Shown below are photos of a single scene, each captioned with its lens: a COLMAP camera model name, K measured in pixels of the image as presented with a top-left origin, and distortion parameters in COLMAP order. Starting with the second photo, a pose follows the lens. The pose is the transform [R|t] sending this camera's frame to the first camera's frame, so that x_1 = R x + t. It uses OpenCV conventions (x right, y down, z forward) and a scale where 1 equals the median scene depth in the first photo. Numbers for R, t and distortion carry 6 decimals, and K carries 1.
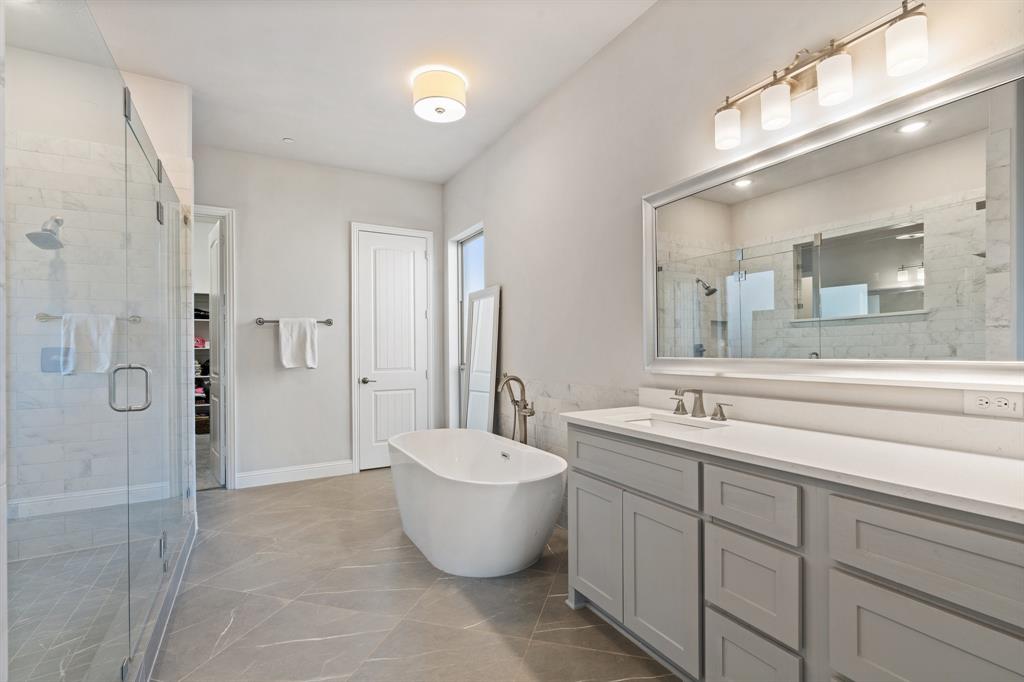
lens RADIAL K [[475.7, 0, 510.0], [0, 475.7, 347.3], [0, 0, 1]] dist [-0.004952, 0.000091]
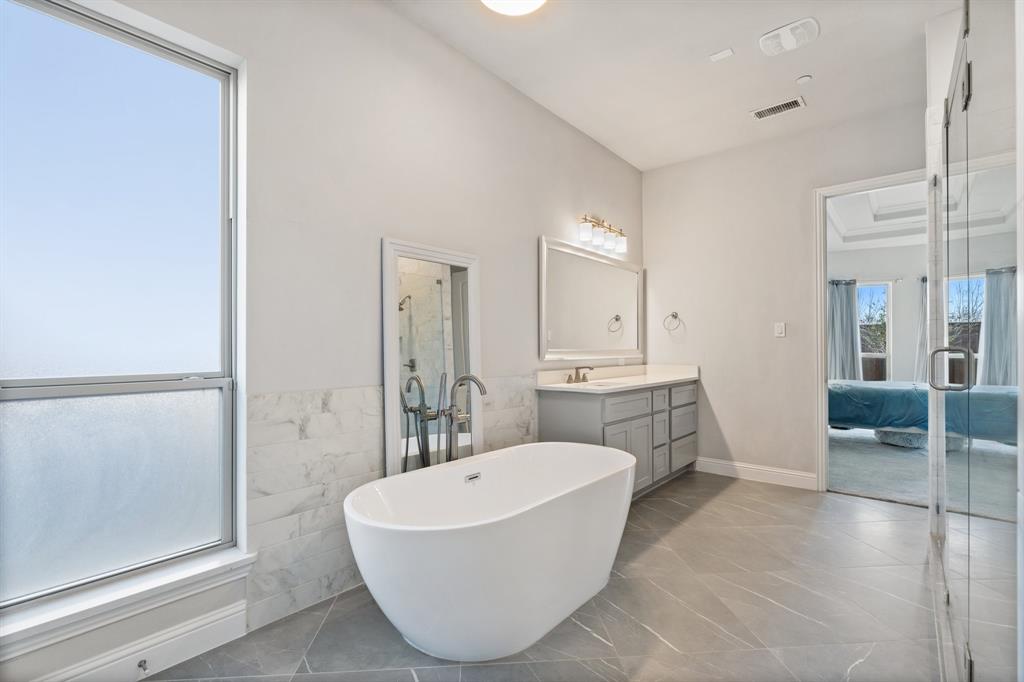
lens RADIAL K [[475.7, 0, 510.0], [0, 475.7, 347.3], [0, 0, 1]] dist [-0.004952, 0.000091]
pose [[-0.363066, 0.014882, 0.931645, -1.075179], [0.005540, 0.999889, -0.013814, 0.036354], [-0.931747, 0.000146, -0.363108, 1.733361]]
